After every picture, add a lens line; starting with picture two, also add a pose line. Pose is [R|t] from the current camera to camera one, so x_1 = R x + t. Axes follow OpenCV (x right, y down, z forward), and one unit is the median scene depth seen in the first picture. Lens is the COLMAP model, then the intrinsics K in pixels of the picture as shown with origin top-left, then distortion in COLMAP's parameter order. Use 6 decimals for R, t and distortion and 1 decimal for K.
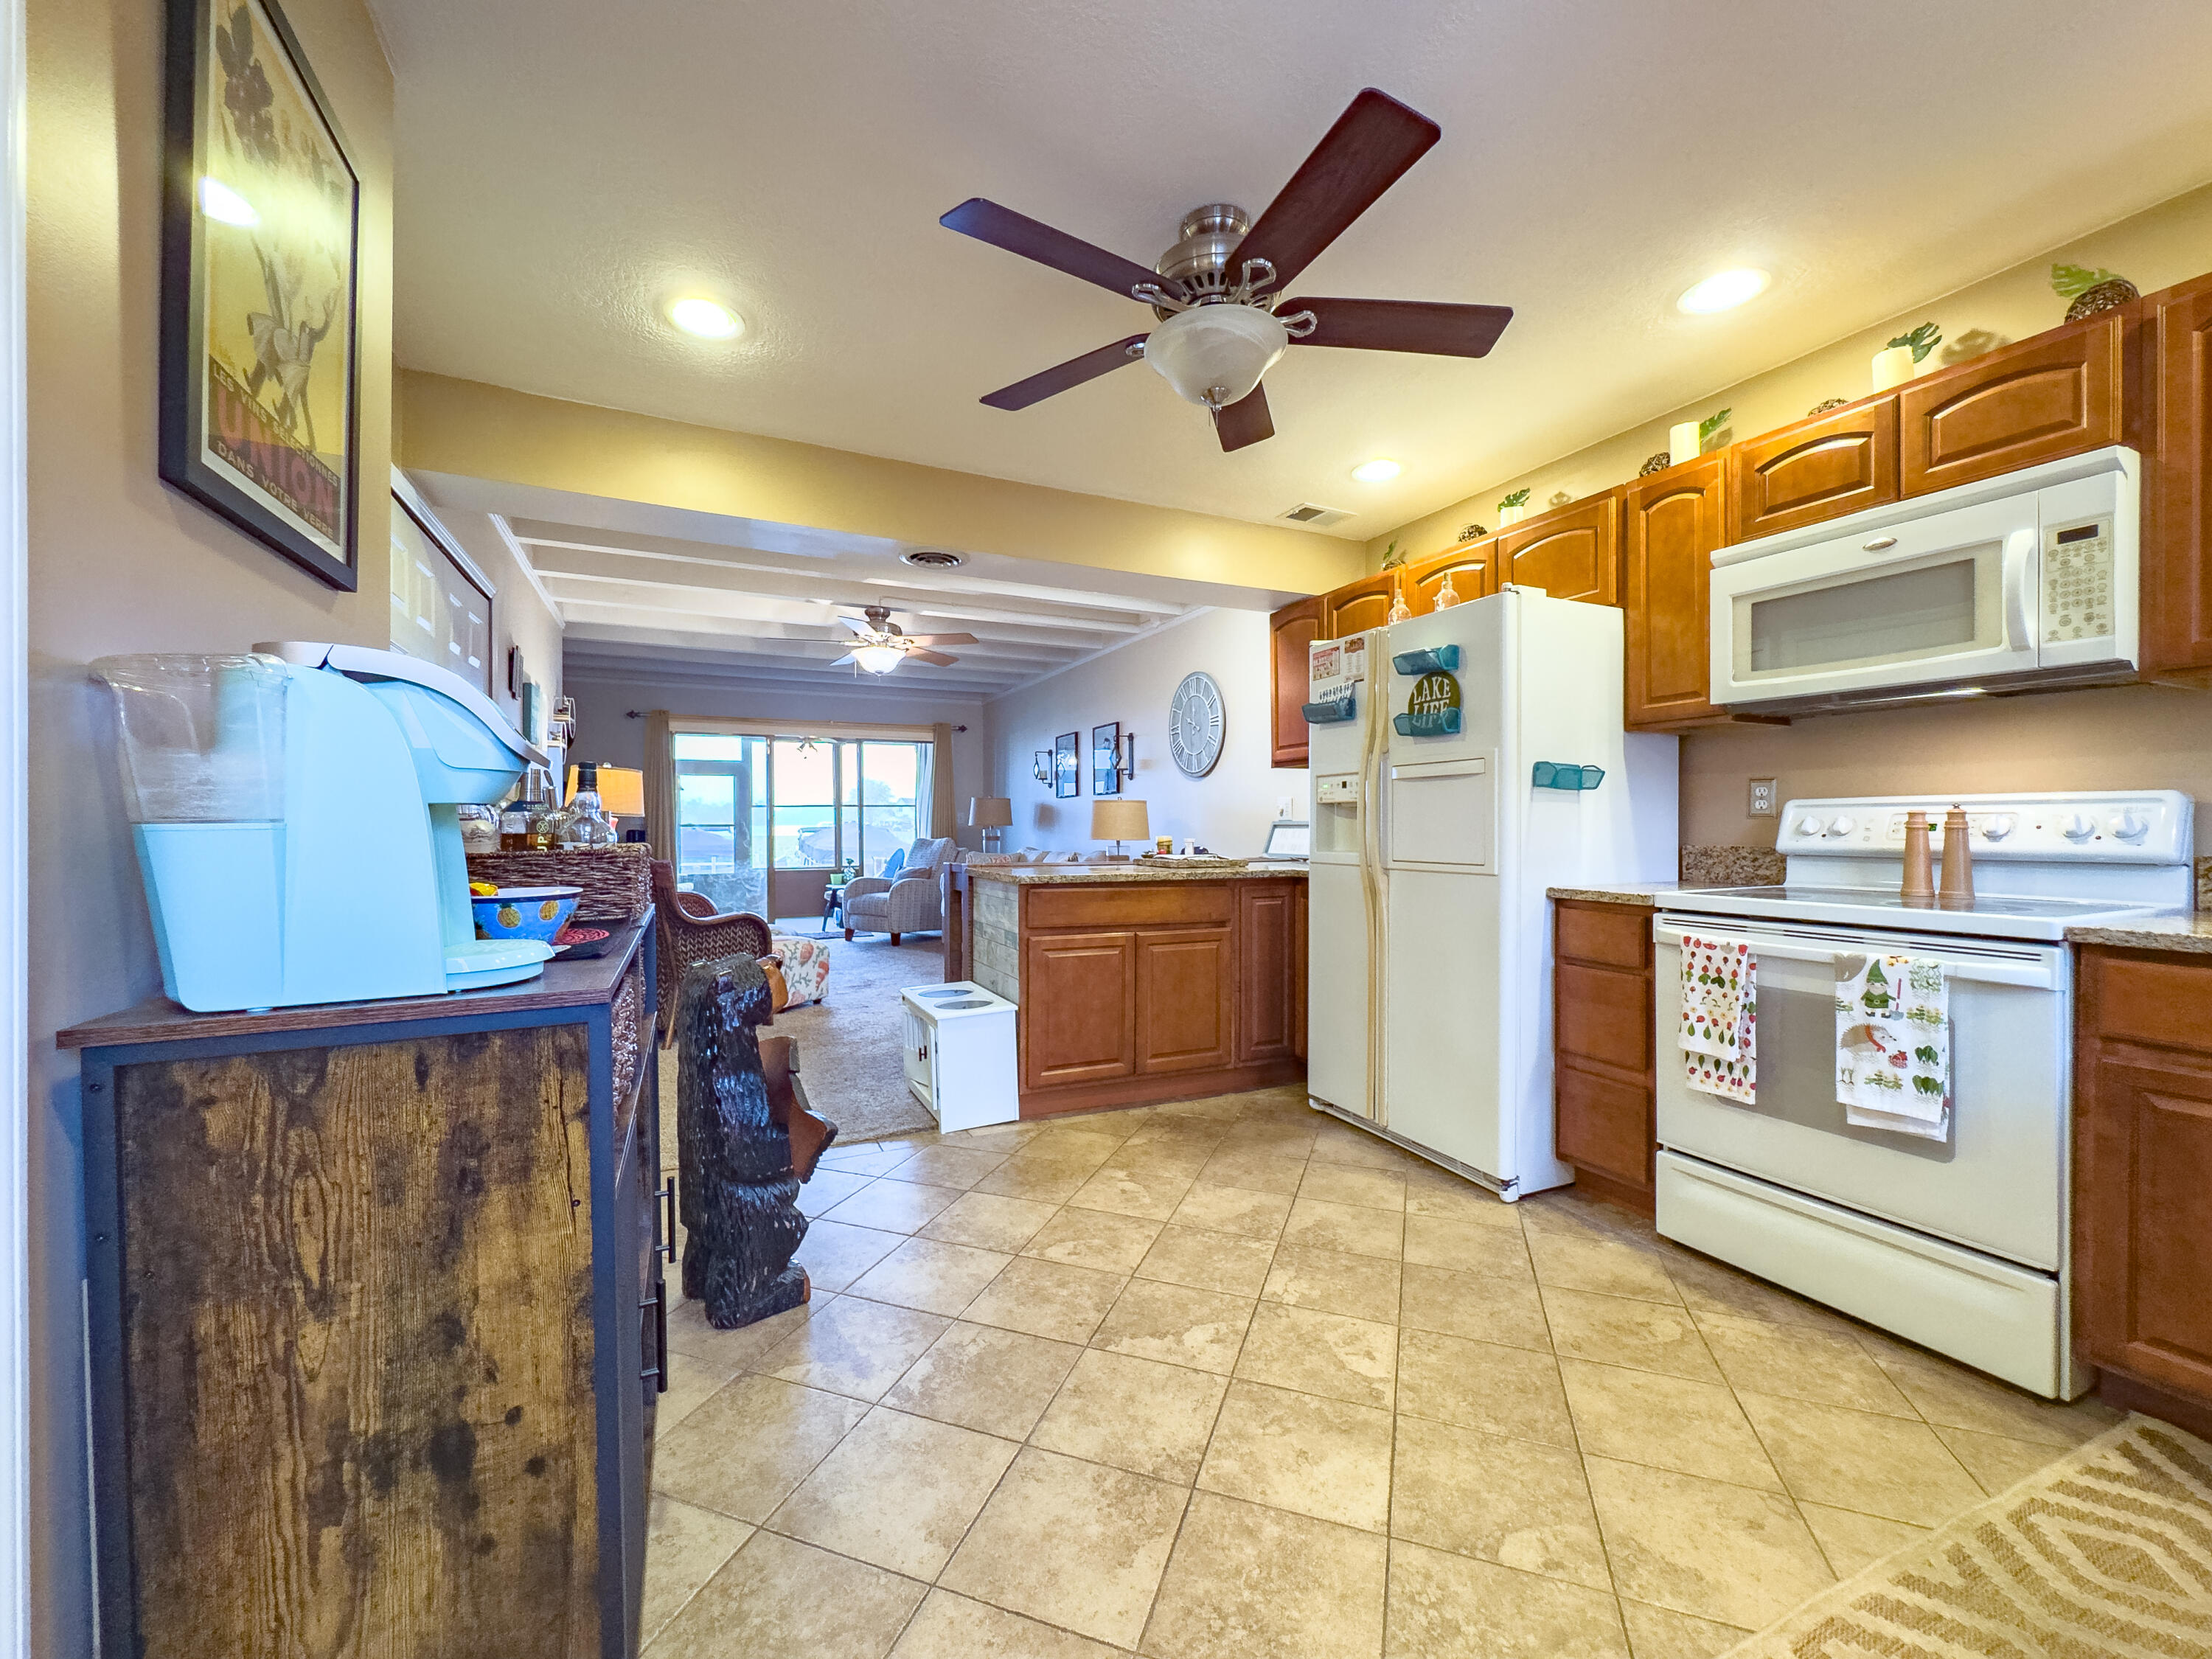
lens RADIAL K [[891.9, 0, 1111.2], [0, 891.9, 829.2], [0, 0, 1]] dist [-0.007622, 0.002191]
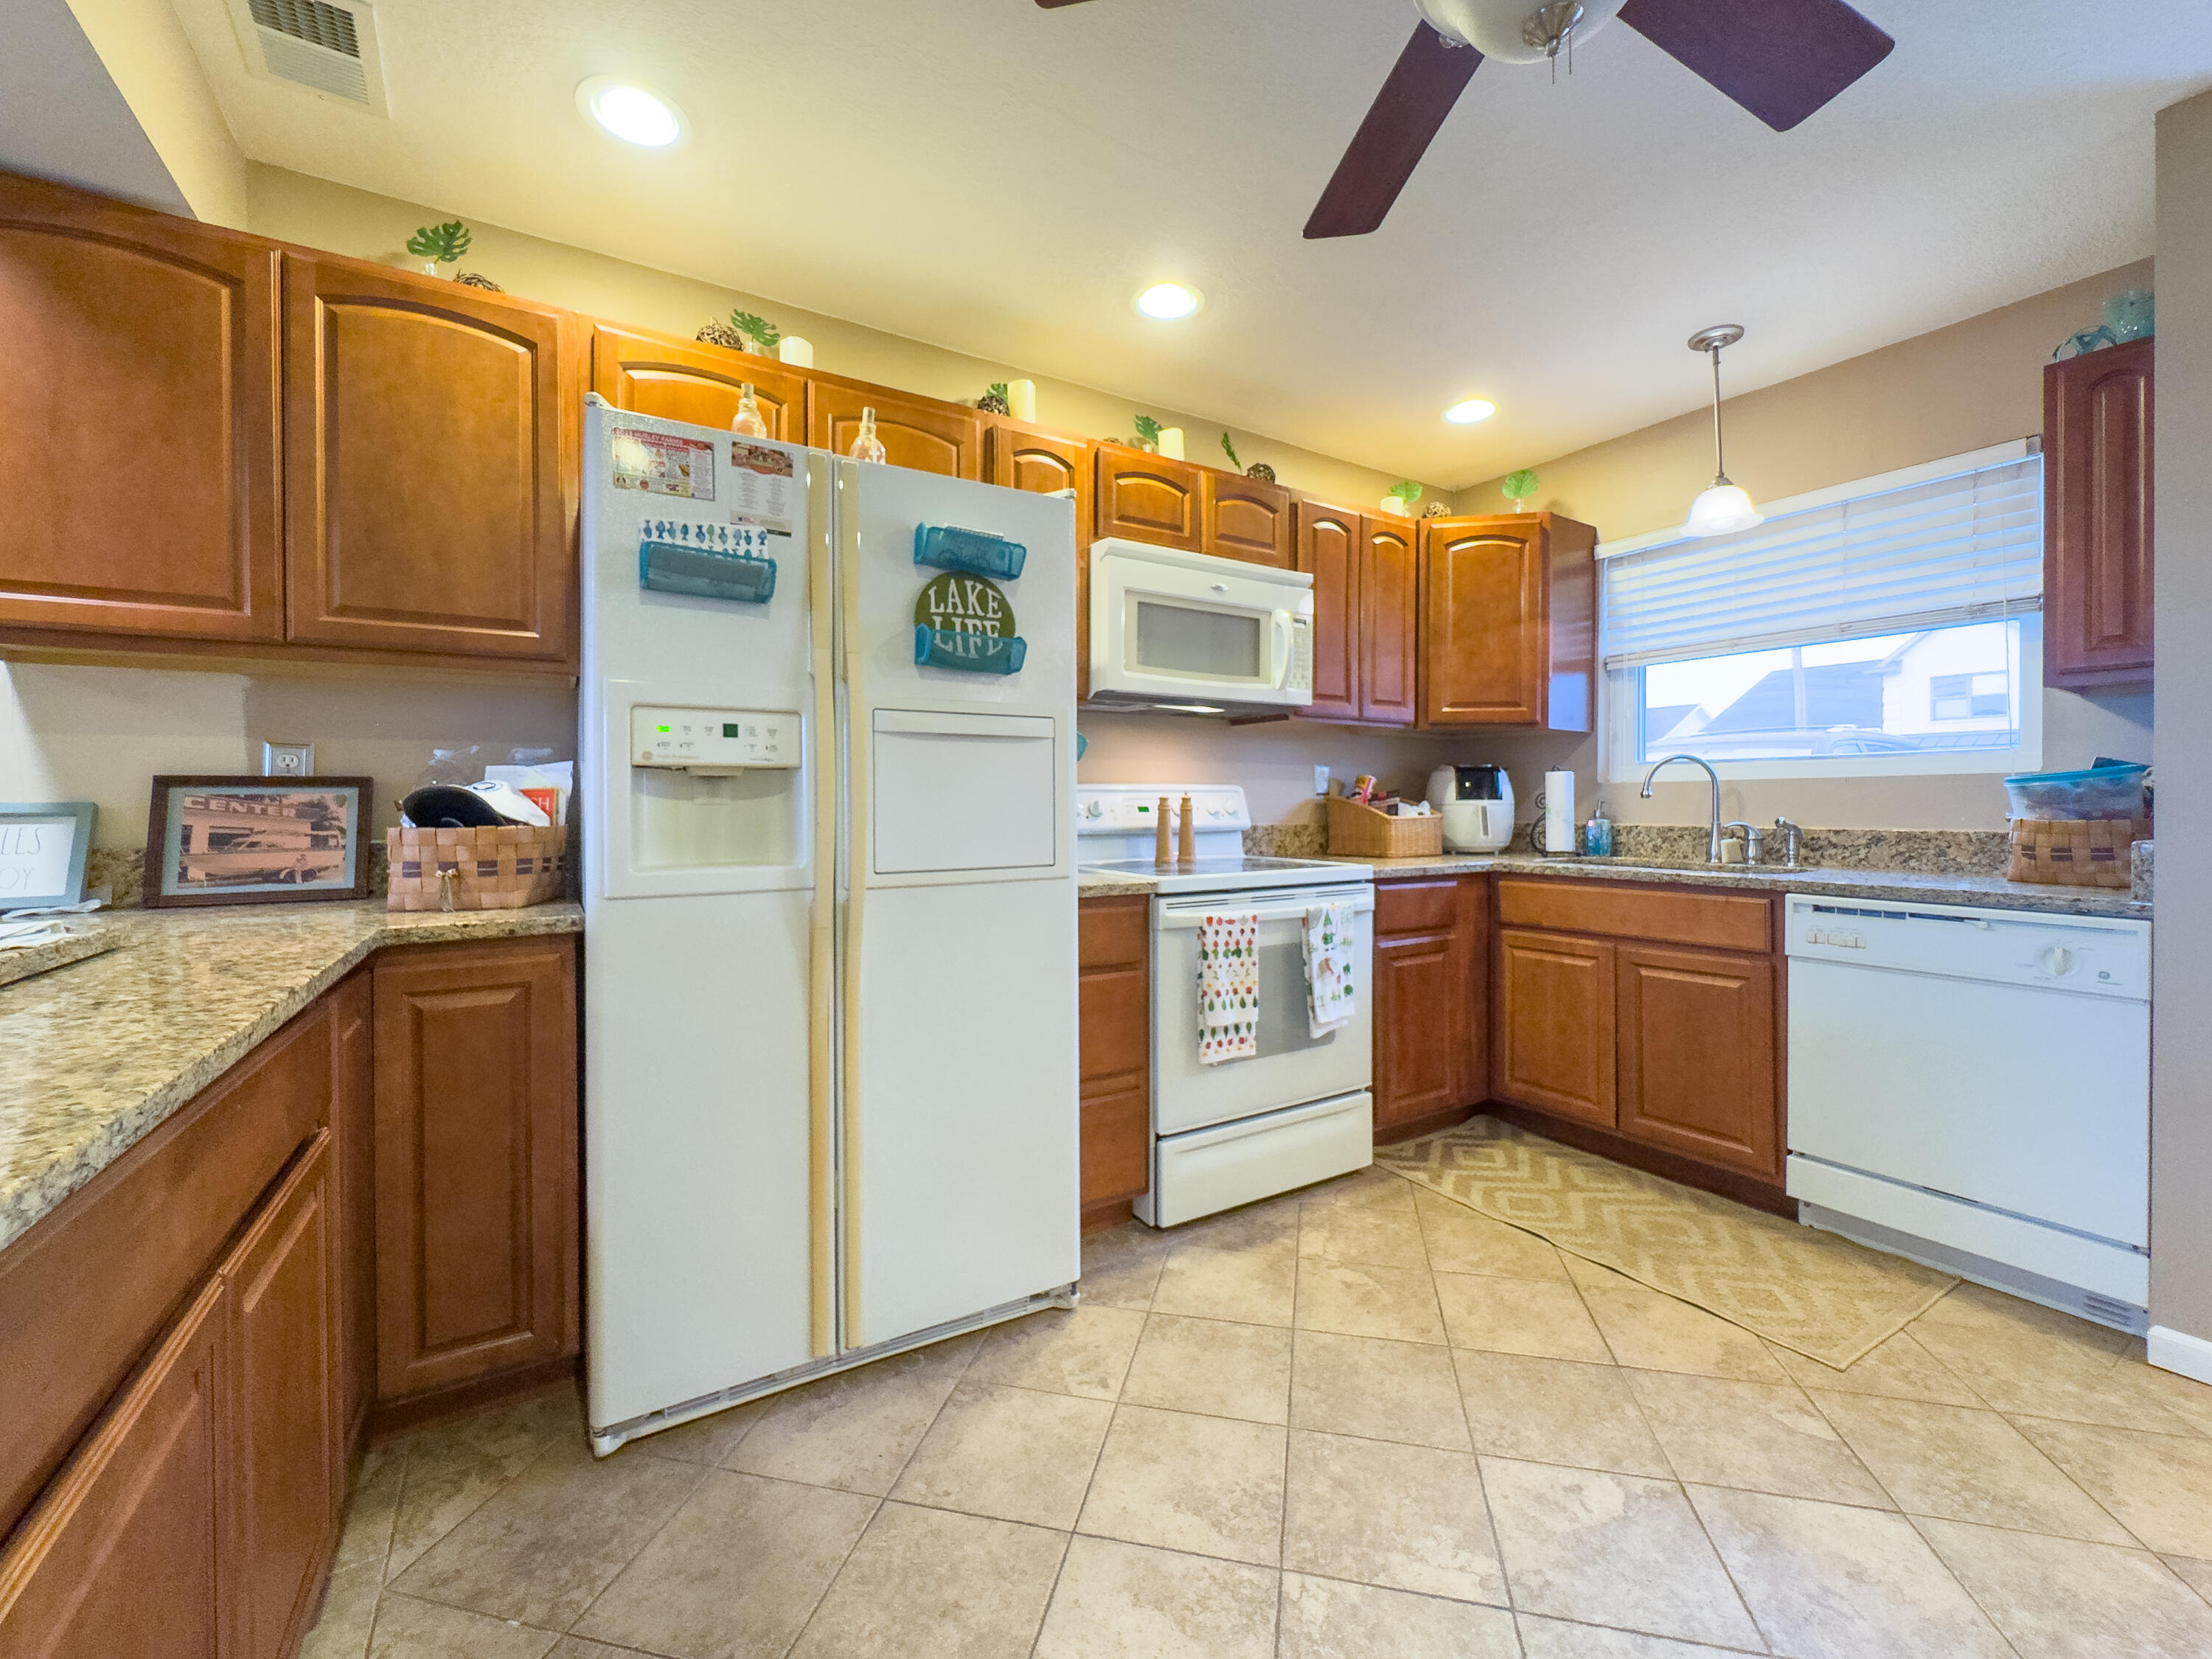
lens RADIAL K [[891.9, 0, 1082.9], [0, 891.9, 810.3], [0, 0, 1]] dist [-0.007622, 0.002191]
pose [[-0.100761, -0.004212, 0.994902, -0.362865], [0.010593, 0.999930, 0.005306, -0.009389], [-0.994854, 0.011074, -0.100709, 1.246563]]
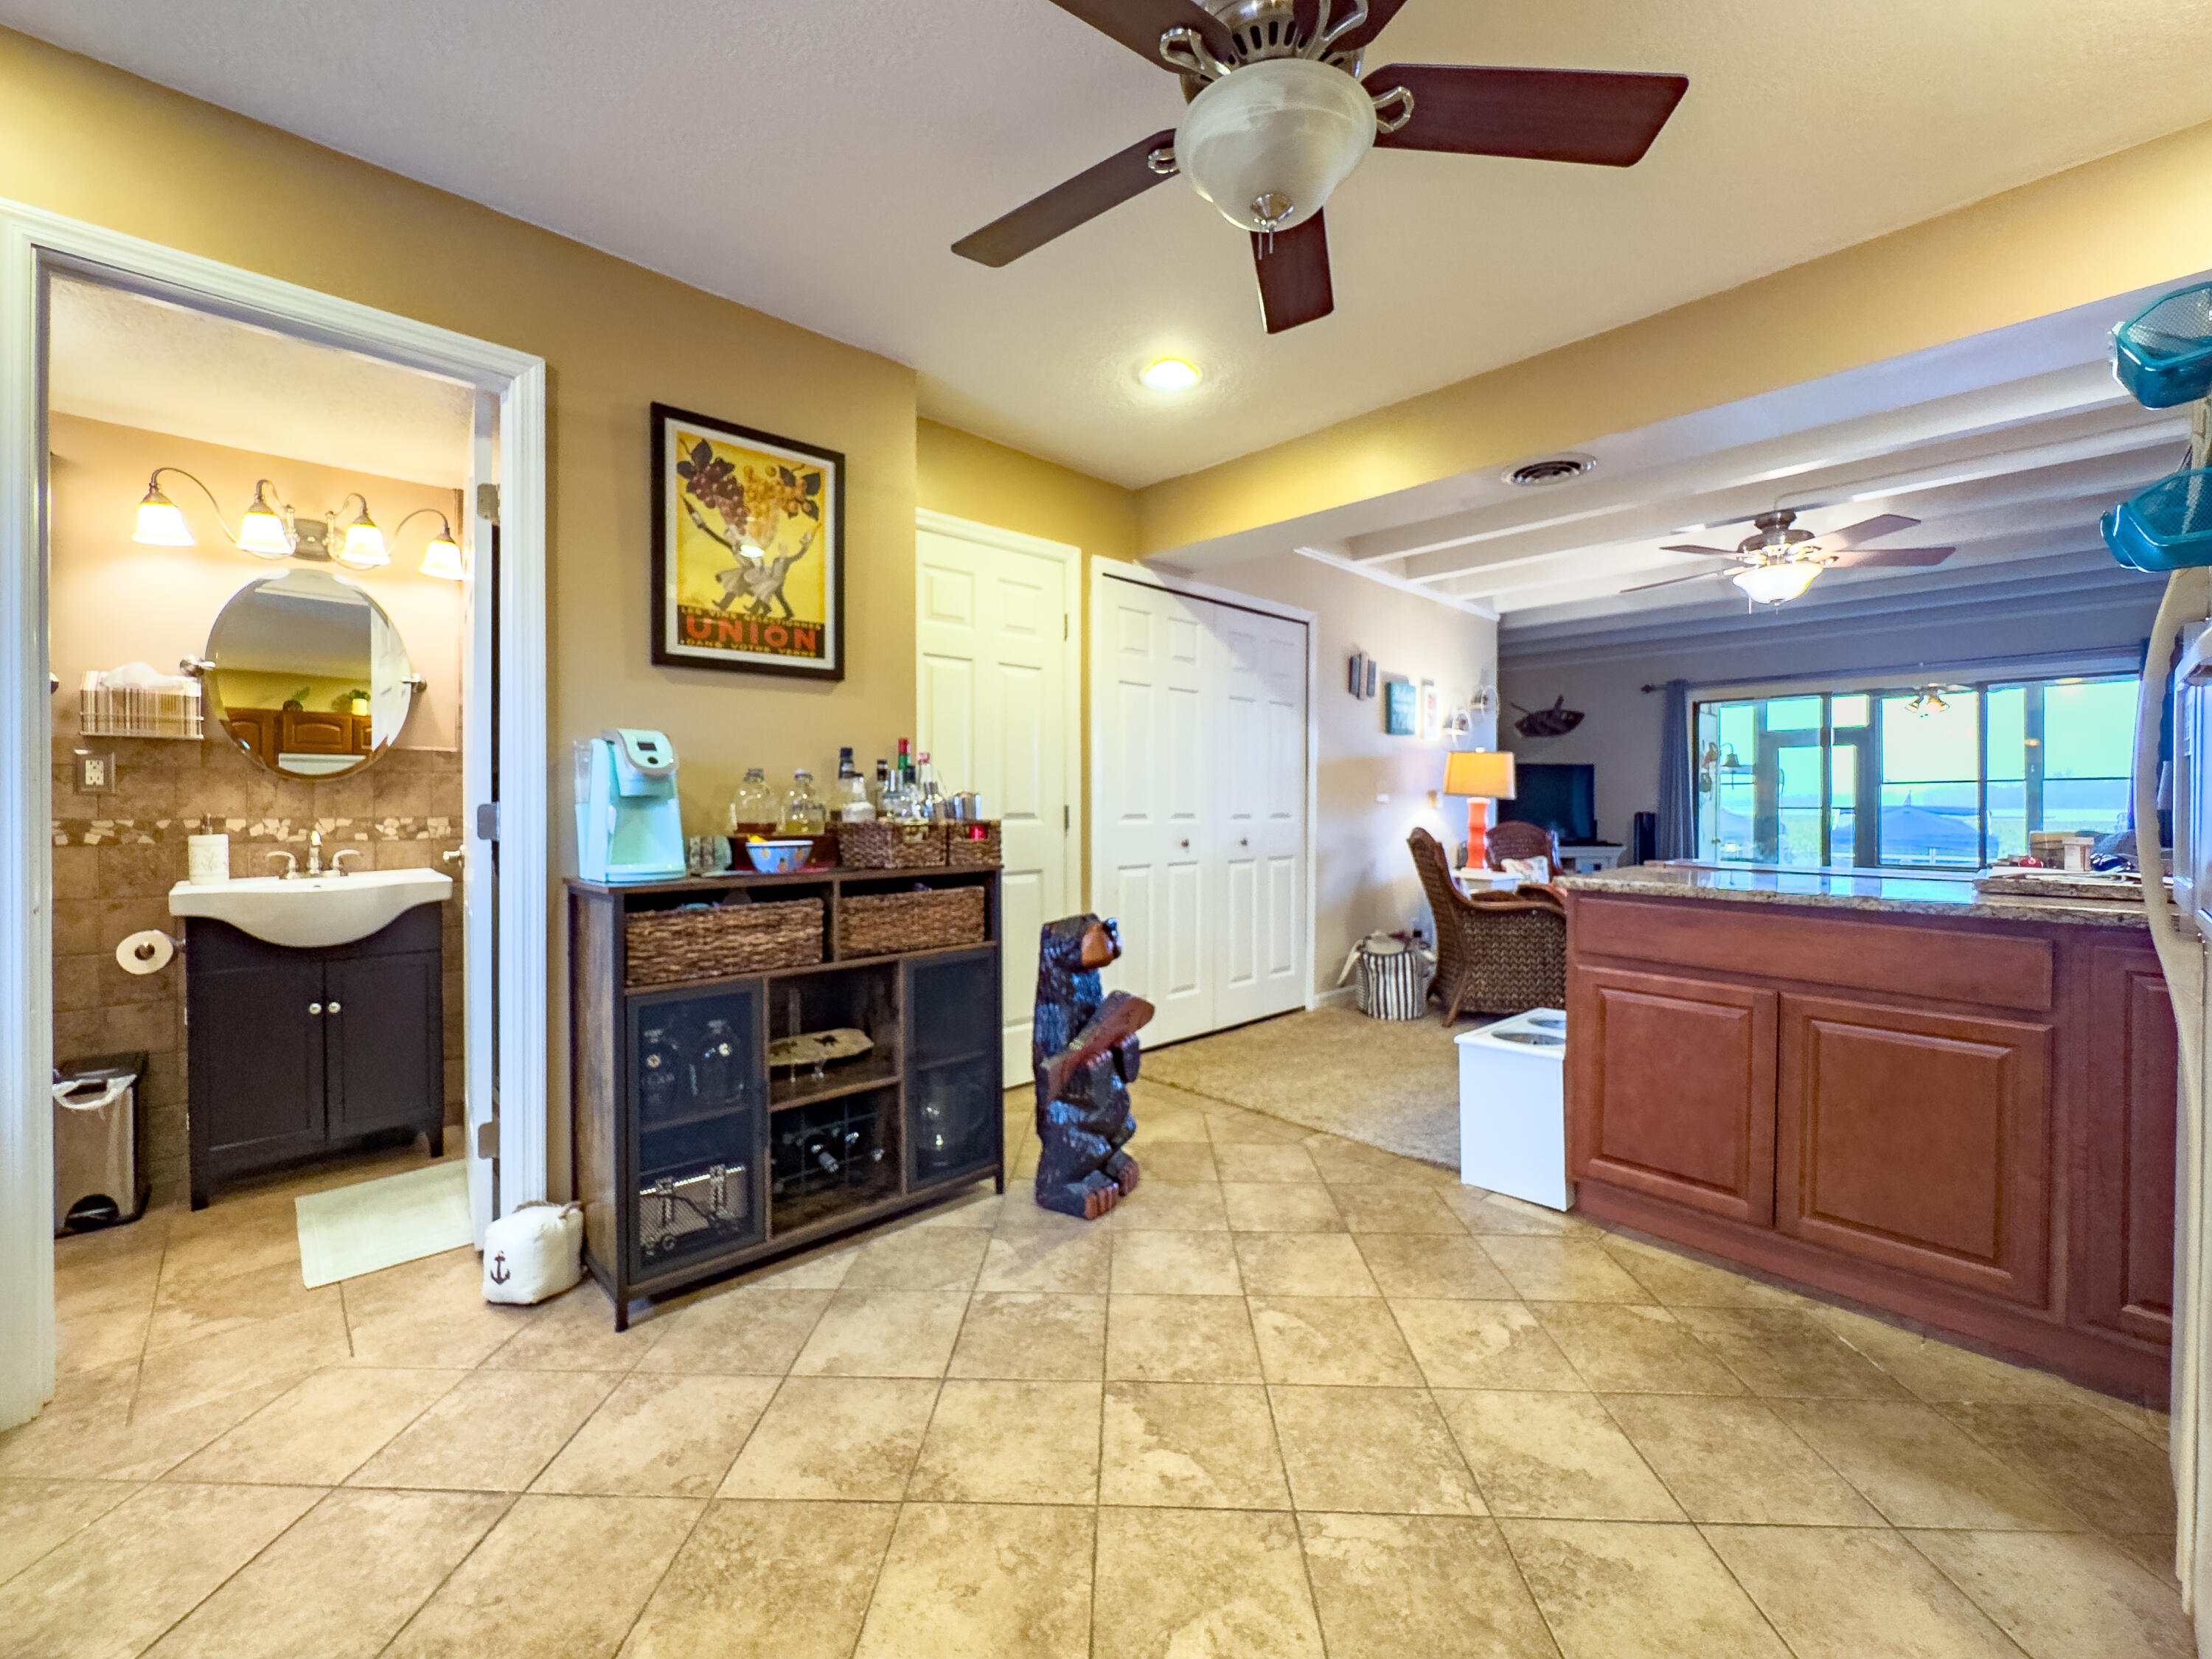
lens RADIAL K [[891.9, 0, 1074.8], [0, 891.9, 812.3], [0, 0, 1]] dist [-0.007622, 0.002191]
pose [[0.296030, 0.008199, -0.955143, 0.704726], [-0.007106, 0.999954, 0.006381, -0.004508], [0.955152, 0.004899, 0.296075, 0.596159]]
